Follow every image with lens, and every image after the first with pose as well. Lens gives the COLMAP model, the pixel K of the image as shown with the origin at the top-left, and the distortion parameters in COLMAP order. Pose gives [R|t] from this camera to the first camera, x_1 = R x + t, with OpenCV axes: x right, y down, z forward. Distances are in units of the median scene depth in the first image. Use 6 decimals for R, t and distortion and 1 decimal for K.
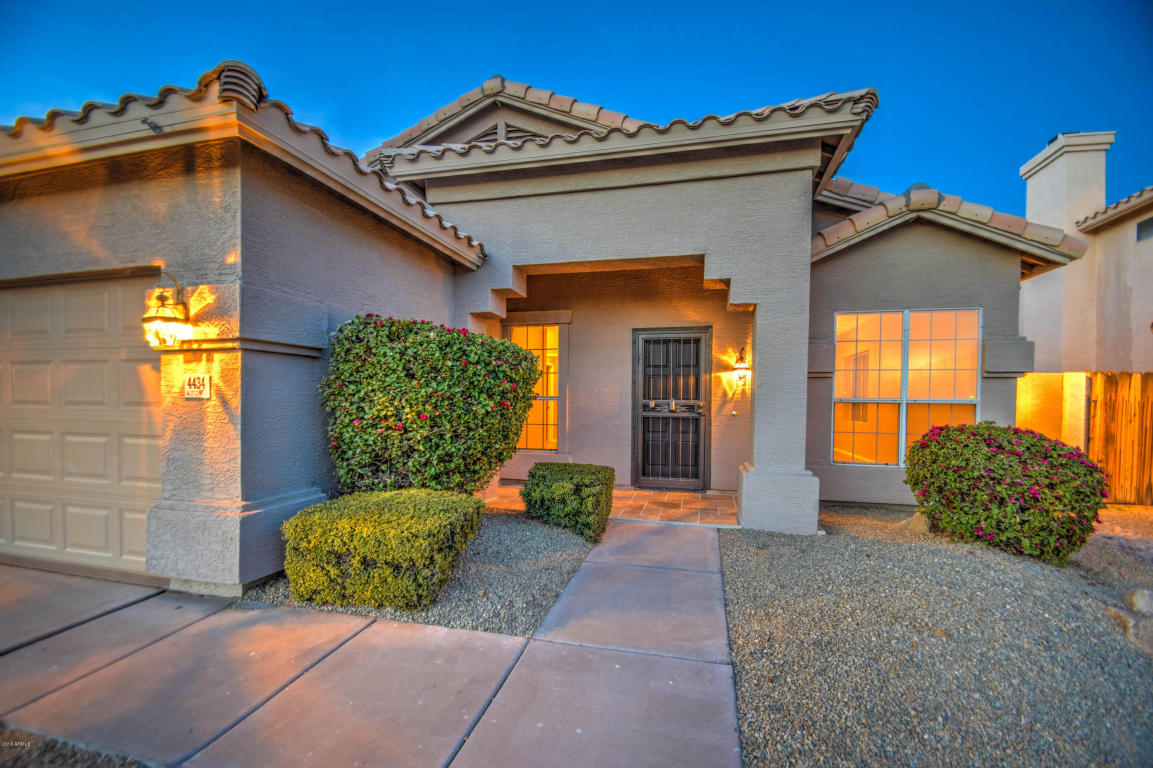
lens RADIAL K [[505.7, 0, 573.9], [0, 505.7, 410.1], [0, 0, 1]] dist [-0.001248, -0.010938]
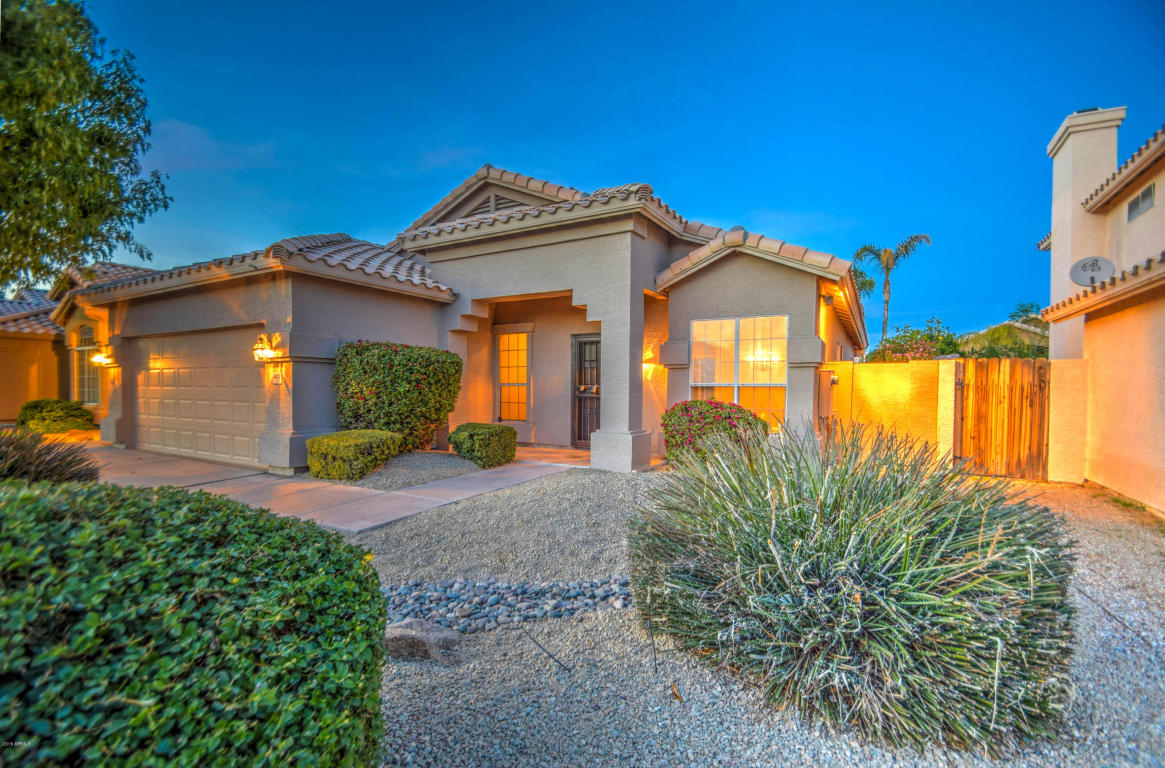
lens RADIAL K [[512.5, 0, 580.1], [0, 512.5, 399.1], [0, 0, 1]] dist [0.001248, -0.013189]
pose [[0.961838, 0.003756, -0.273592, 0.705968], [-0.003470, 0.999993, 0.001530, 0.022082], [0.273596, -0.000523, 0.961845, -0.487137]]
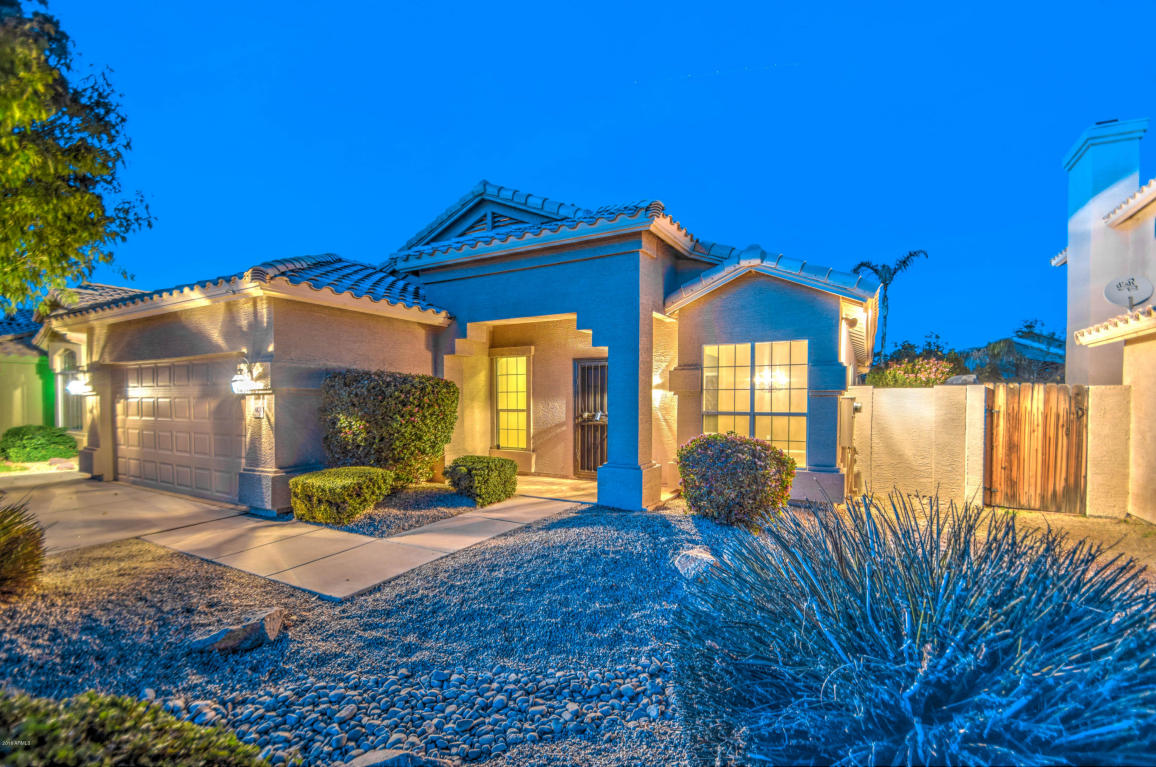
lens RADIAL K [[507.0, 0, 575.4], [0, 507.0, 409.7], [0, 0, 1]] dist [-0.001248, -0.010938]
pose [[0.962442, -0.003972, -0.271459, 0.643500], [0.002889, 0.999986, -0.004389, -0.026827], [0.271473, 0.003440, 0.962440, -0.380561]]
